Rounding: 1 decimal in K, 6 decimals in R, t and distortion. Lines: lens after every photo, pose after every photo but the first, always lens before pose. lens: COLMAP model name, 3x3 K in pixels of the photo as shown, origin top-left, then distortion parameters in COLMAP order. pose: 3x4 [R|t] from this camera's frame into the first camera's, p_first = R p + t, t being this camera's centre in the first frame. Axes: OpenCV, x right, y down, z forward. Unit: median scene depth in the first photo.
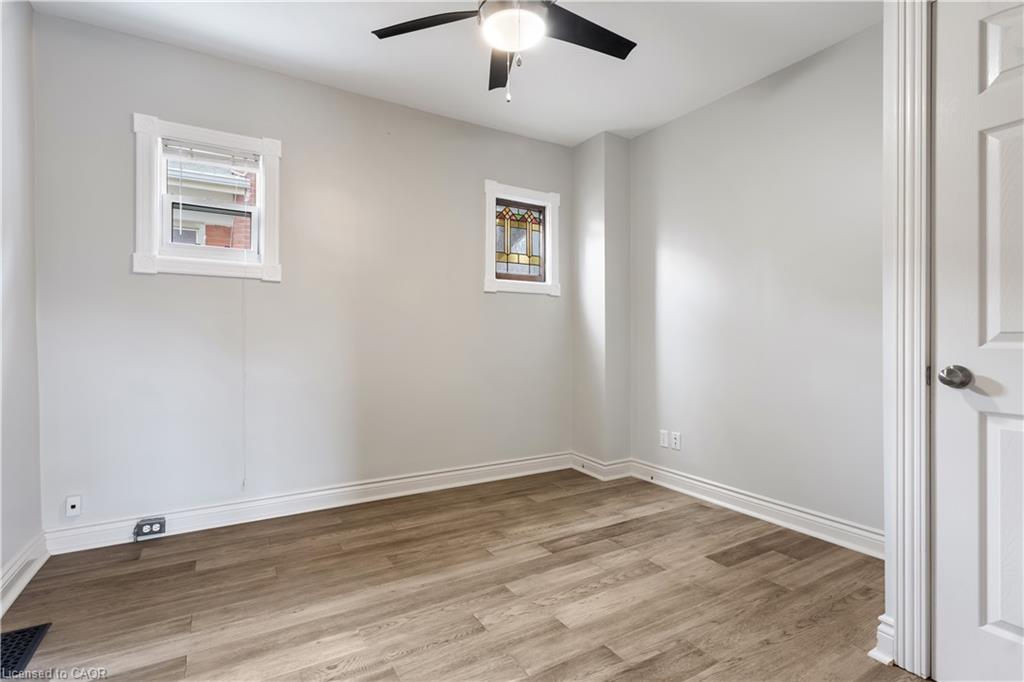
lens RADIAL K [[489.9, 0, 493.7], [0, 489.9, 334.5], [0, 0, 1]] dist [0.004732, 0.000994]
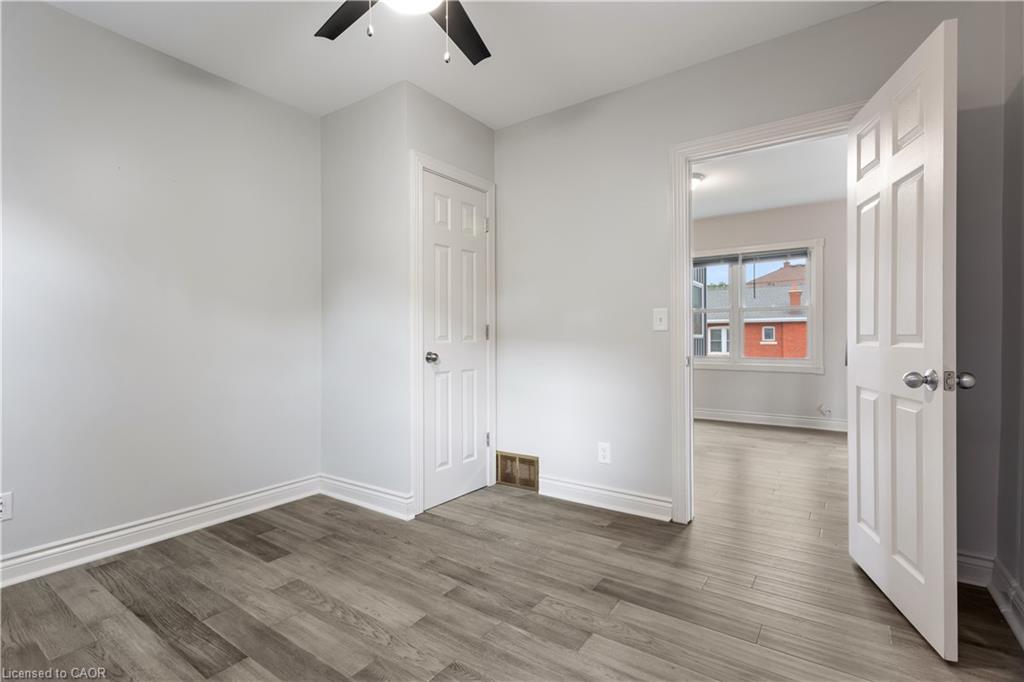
lens RADIAL K [[489.9, 0, 519.1], [0, 489.9, 342.0], [0, 0, 1]] dist [0.004732, 0.000994]
pose [[-0.442436, -0.010136, 0.896743, -0.678437], [-0.002559, 0.999946, 0.010040, 0.001351], [-0.896796, 0.002147, -0.442438, 0.999918]]
